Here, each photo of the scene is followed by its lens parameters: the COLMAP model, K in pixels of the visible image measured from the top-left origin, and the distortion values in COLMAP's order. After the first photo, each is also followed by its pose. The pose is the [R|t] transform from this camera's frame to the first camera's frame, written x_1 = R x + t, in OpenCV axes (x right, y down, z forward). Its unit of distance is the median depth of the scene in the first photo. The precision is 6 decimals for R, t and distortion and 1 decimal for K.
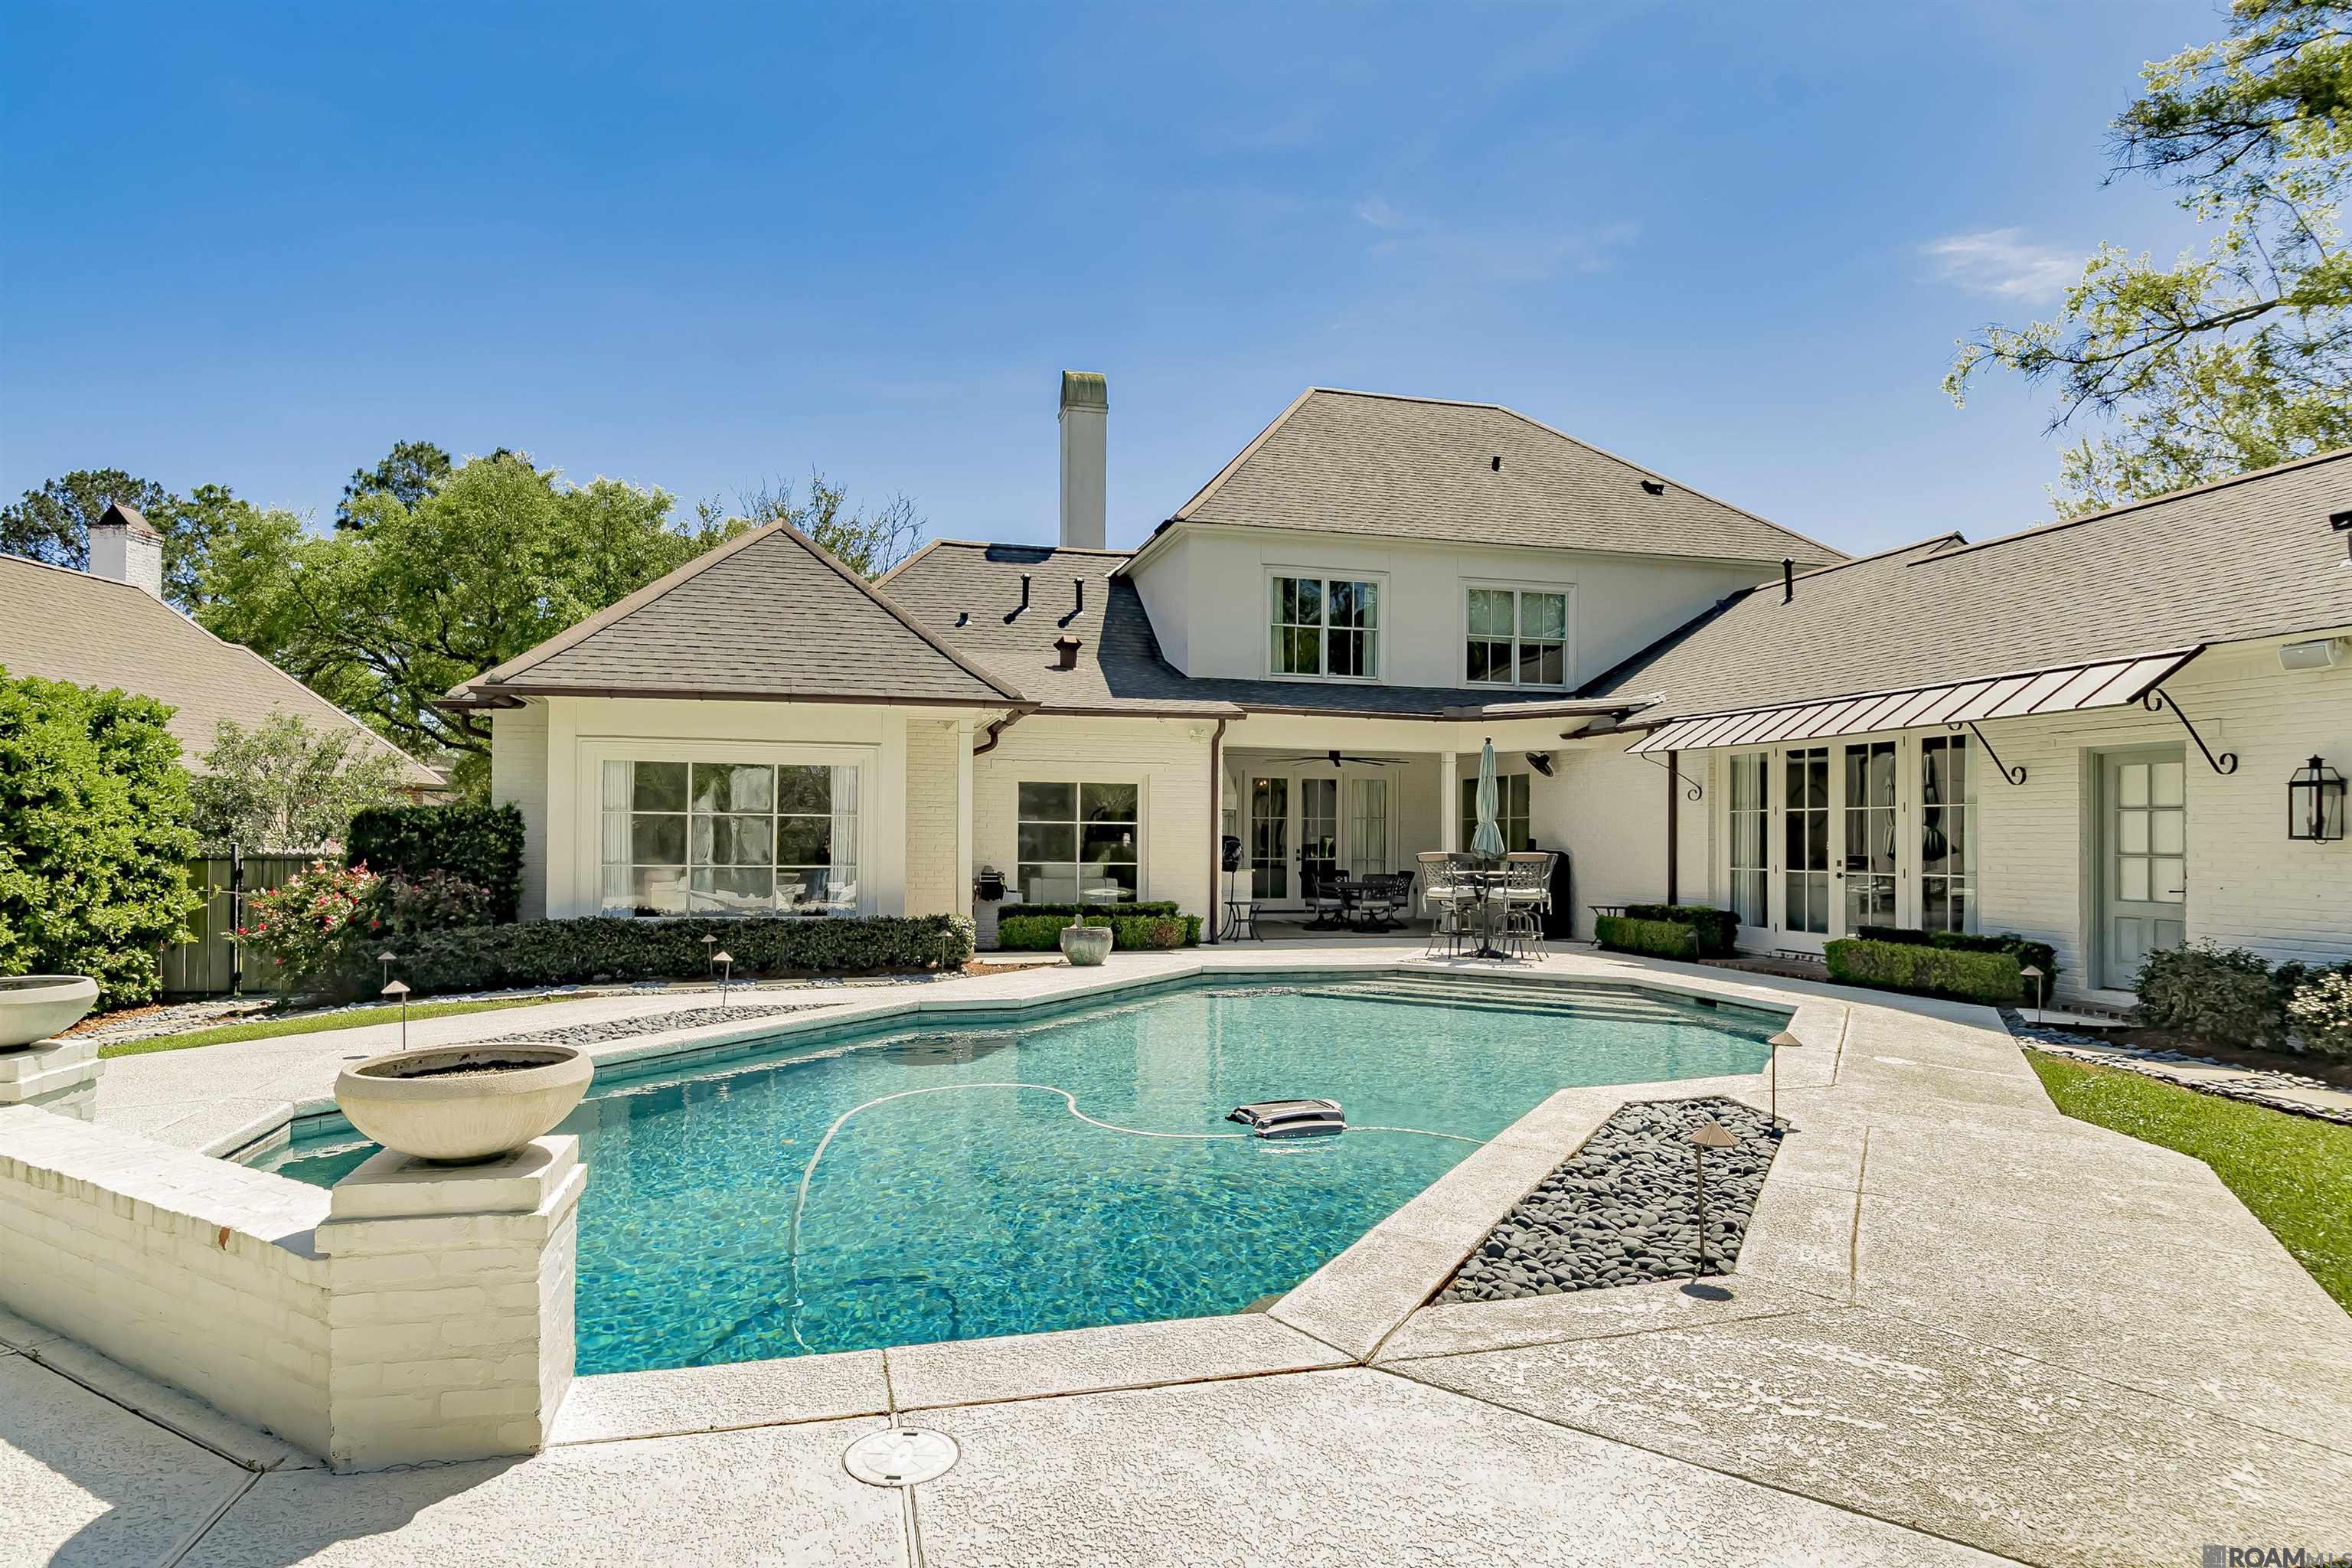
lens RADIAL K [[1231.3, 0, 1107.8], [0, 1231.3, 824.1], [0, 0, 1]] dist [-0.007424, -0.002015]
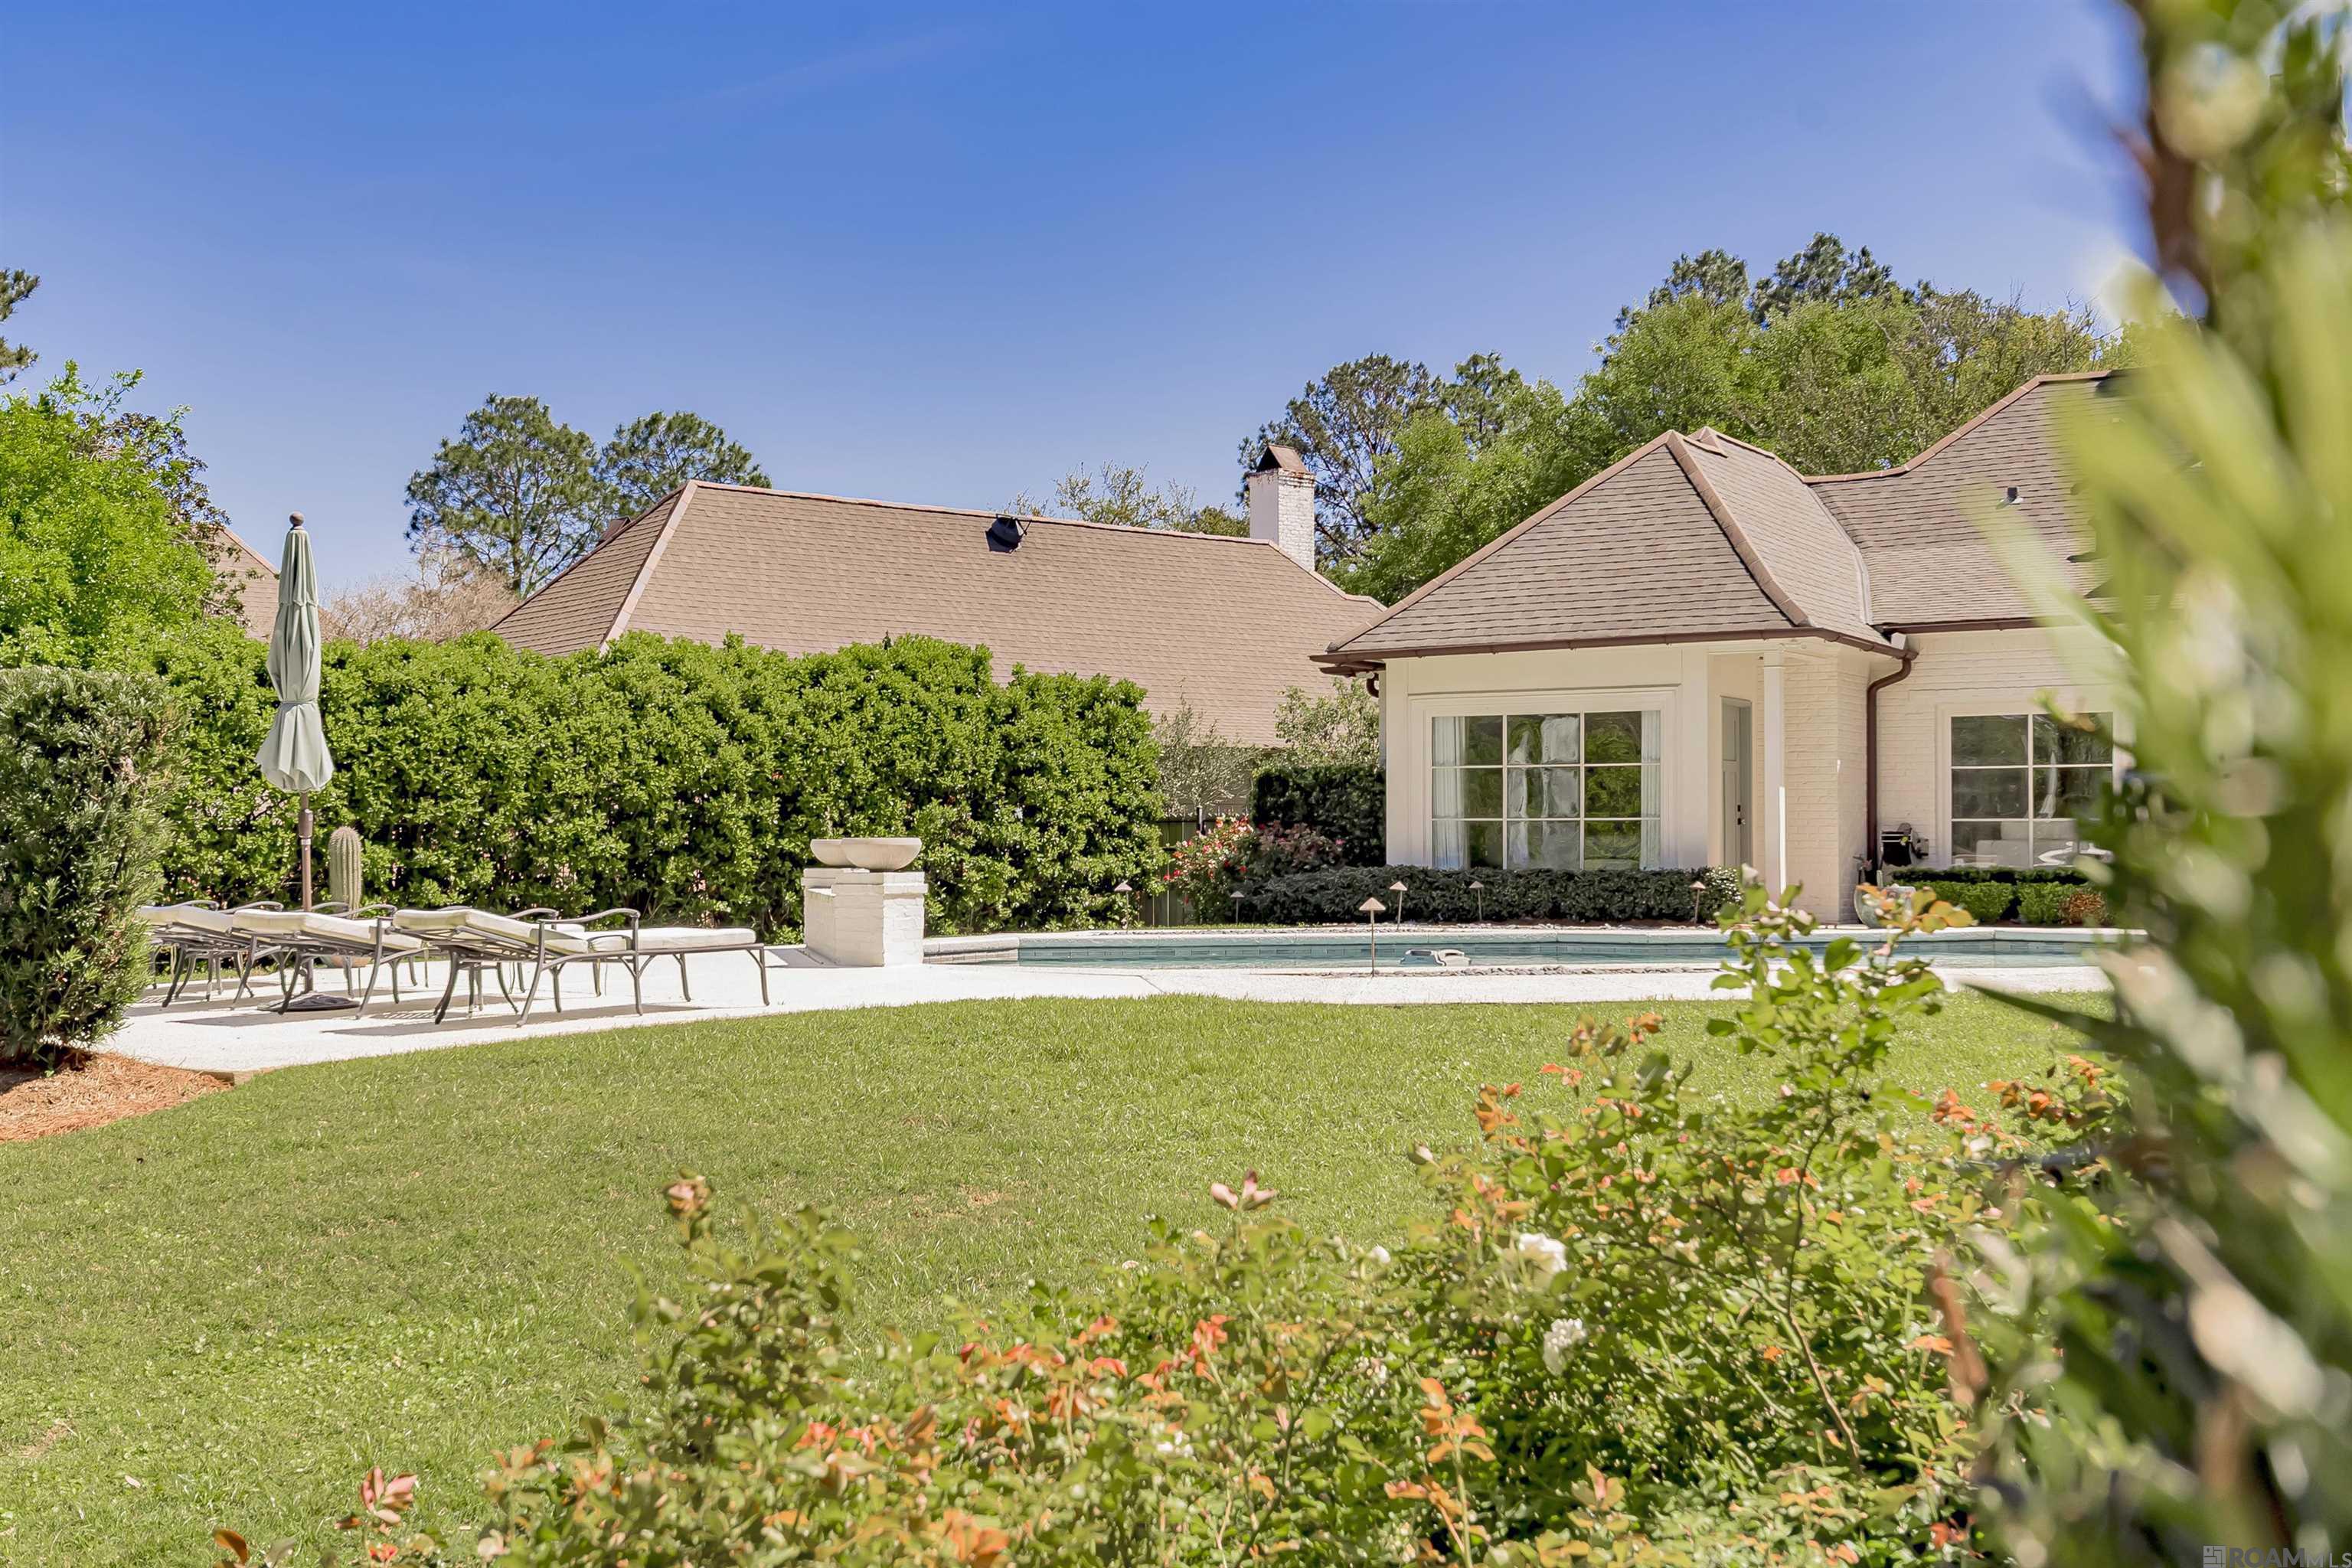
lens RADIAL K [[2384.5, 0, 1223.2], [0, 2384.5, 816.2], [0, 0, 1]] dist [-0.011557, 0.000000]
pose [[0.694512, -0.017089, -0.719278, 0.697697], [0.016515, 0.999833, -0.007808, 0.033760], [0.719292, -0.006456, 0.694678, -0.395606]]
